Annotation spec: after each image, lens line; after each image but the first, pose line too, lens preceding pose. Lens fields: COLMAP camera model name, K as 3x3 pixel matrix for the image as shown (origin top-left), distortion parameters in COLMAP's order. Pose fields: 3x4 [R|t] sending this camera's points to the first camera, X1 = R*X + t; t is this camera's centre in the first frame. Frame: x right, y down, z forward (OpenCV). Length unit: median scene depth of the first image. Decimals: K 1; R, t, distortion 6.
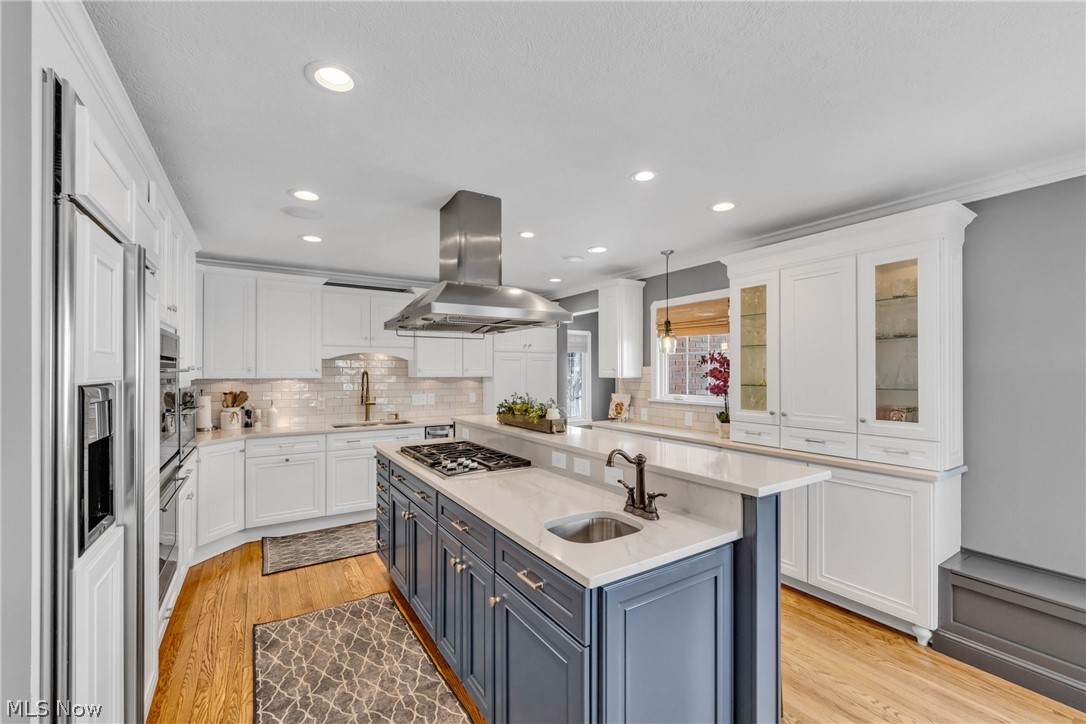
lens RADIAL K [[446.1, 0, 528.3], [0, 446.1, 370.0], [0, 0, 1]] dist [0.008341, 0.000100]
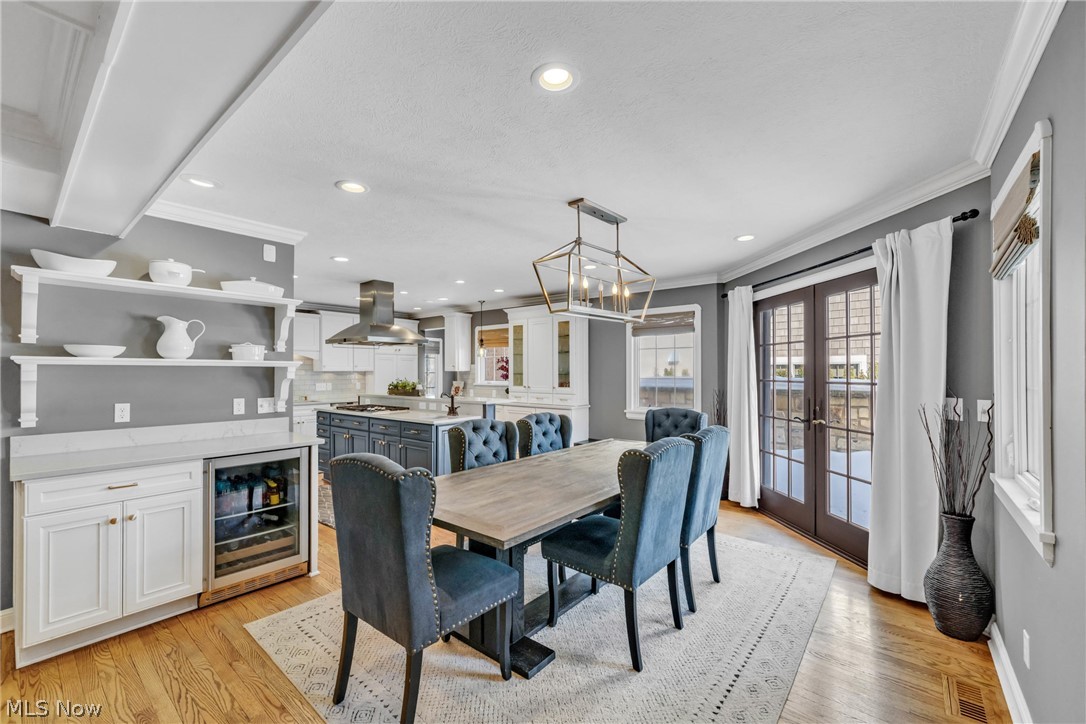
lens RADIAL K [[446.1, 0, 517.6], [0, 446.1, 368.5], [0, 0, 1]] dist [0.008341, 0.000100]
pose [[0.955968, 0.001280, 0.293470, -0.088886], [-0.001215, 0.999999, -0.000404, 0.009751], [-0.293470, 0.000030, 0.955968, -0.859300]]
